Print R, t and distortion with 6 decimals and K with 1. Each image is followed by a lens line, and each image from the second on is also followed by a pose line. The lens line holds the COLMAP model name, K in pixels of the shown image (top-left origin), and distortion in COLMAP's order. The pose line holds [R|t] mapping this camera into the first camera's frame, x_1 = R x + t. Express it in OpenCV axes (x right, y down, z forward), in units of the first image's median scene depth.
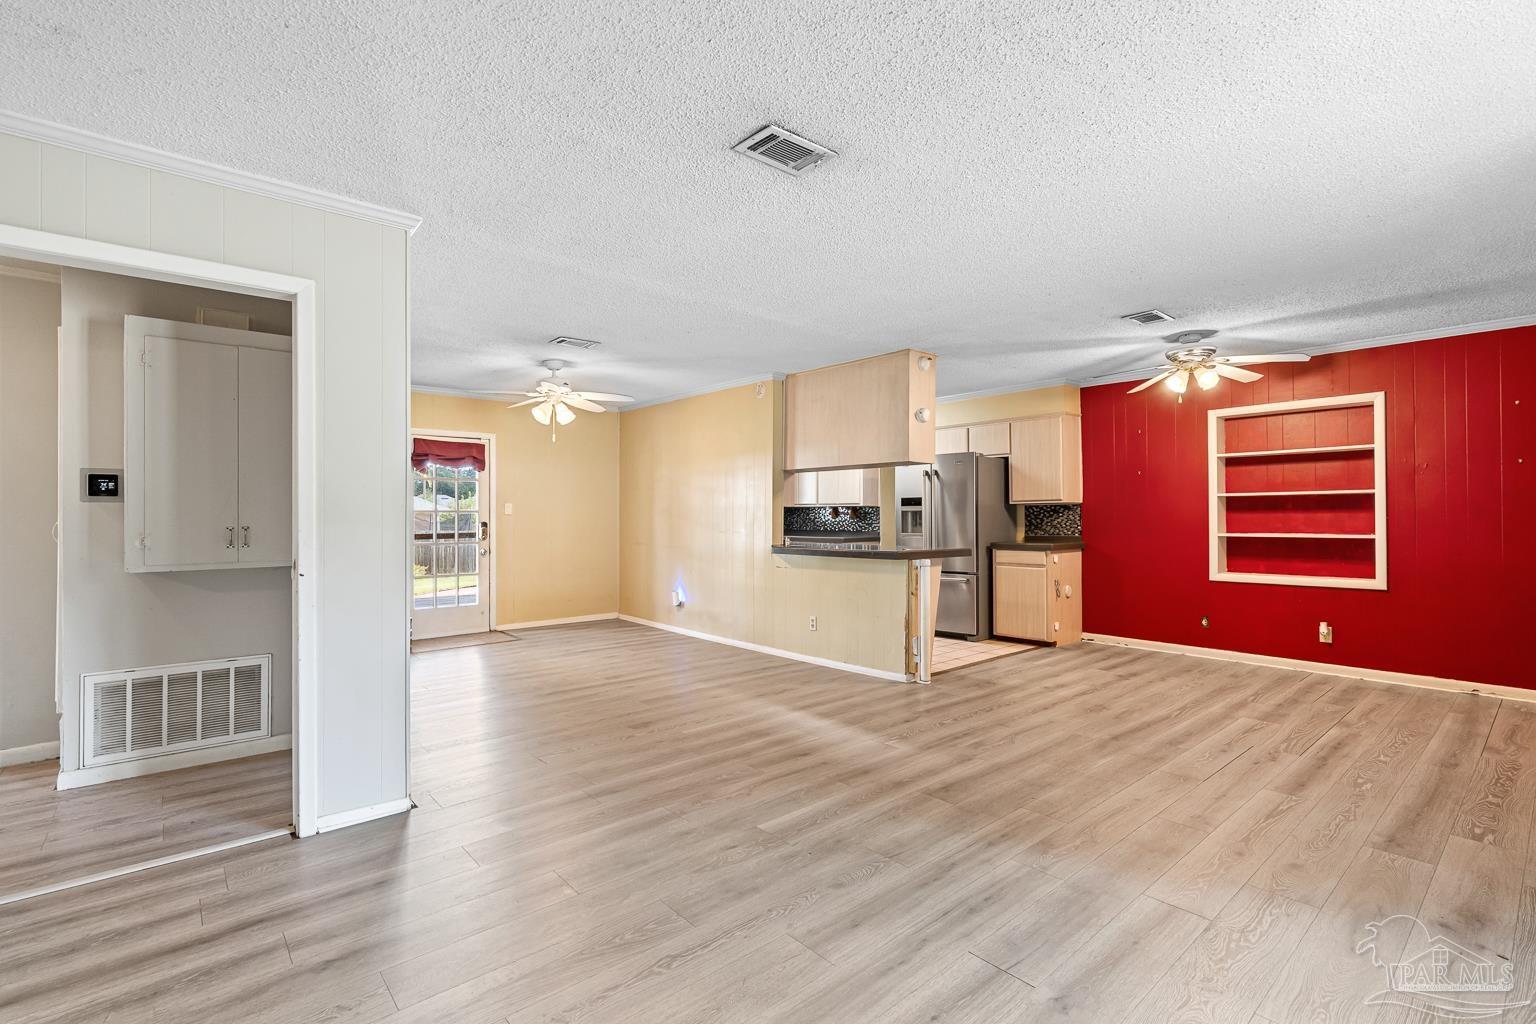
lens RADIAL K [[700.3, 0, 748.1], [0, 700.3, 519.3], [0, 0, 1]] dist [-0.006733, 0.003990]
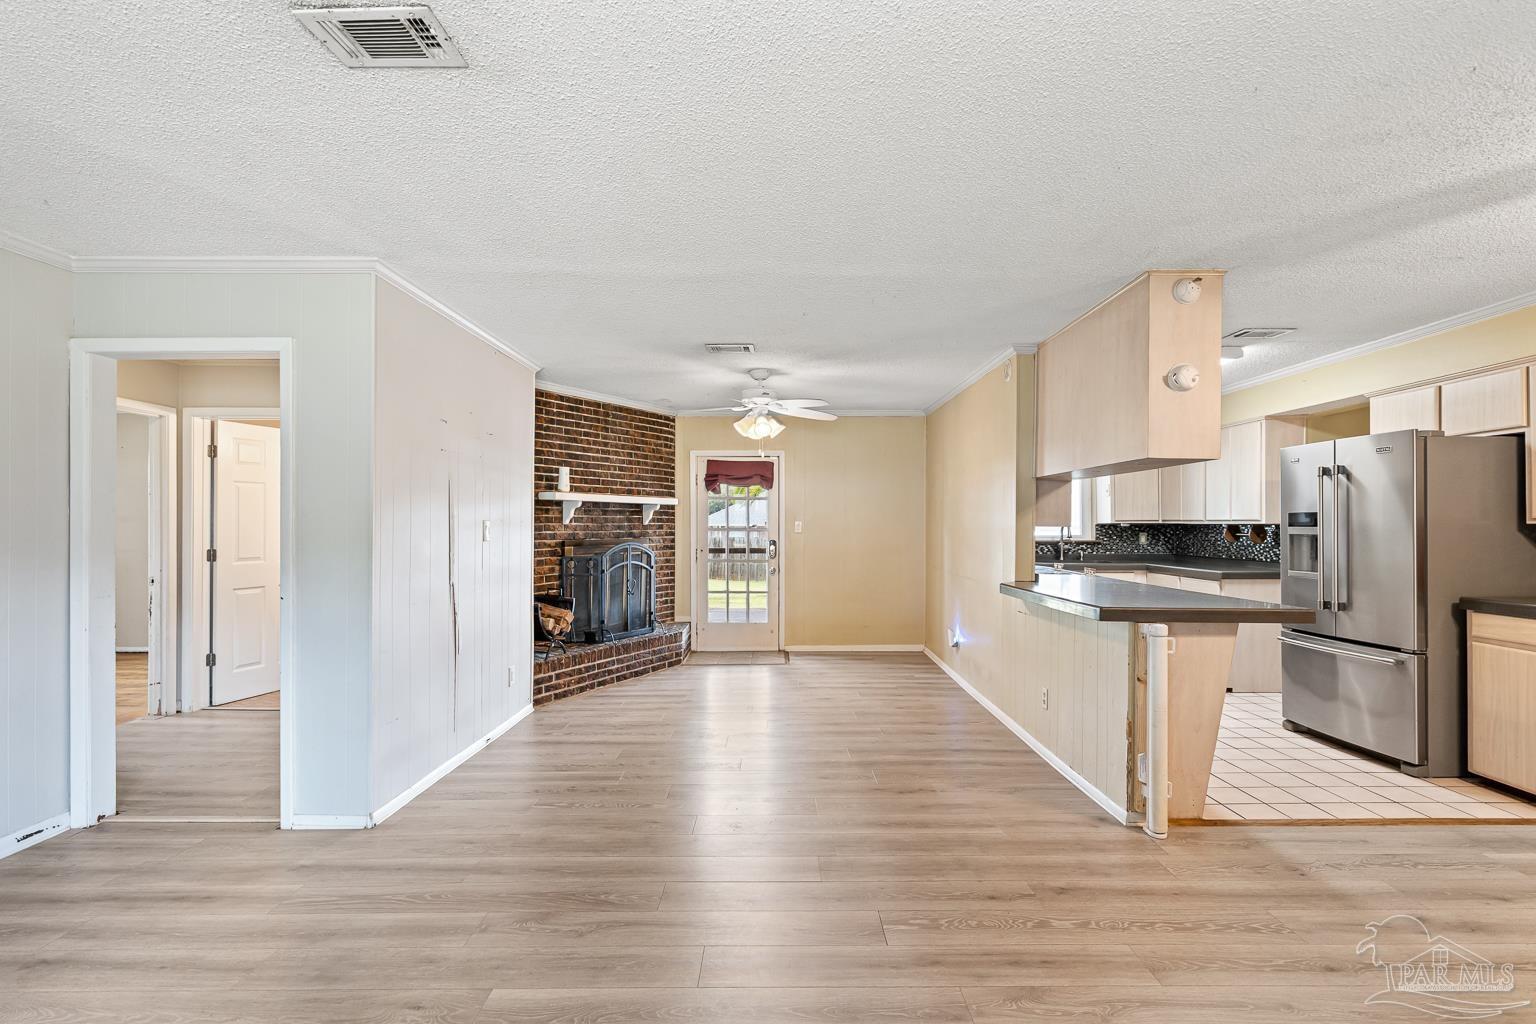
lens RADIAL K [[700.3, 0, 779.8], [0, 700.3, 520.5], [0, 0, 1]] dist [-0.006733, 0.003990]
pose [[0.767518, -0.000139, -0.641027, 0.459030], [-0.006356, 0.999949, -0.007828, -0.027377], [0.640995, 0.010083, 0.767478, 0.412222]]
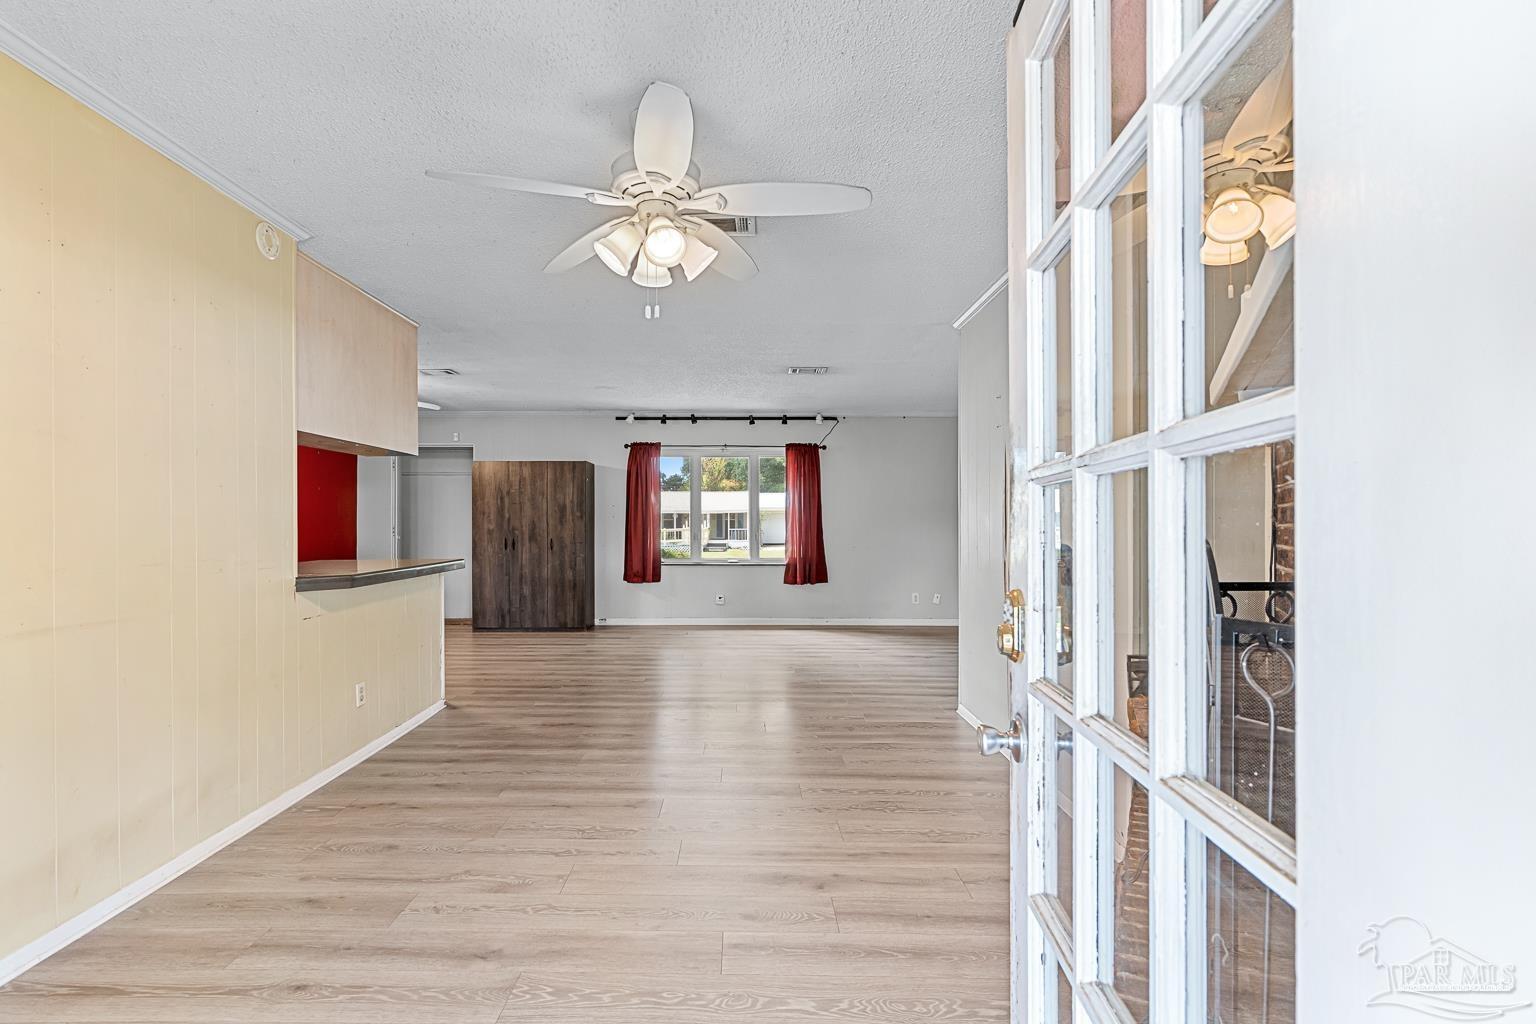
lens RADIAL K [[700.3, 0, 731.3], [0, 700.3, 519.5], [0, 0, 1]] dist [-0.006733, 0.003990]
pose [[-0.755800, 0.006842, 0.654767, -0.772737], [0.005705, 0.999976, -0.003864, -0.000393], [-0.654778, 0.000815, -0.755821, 1.729321]]
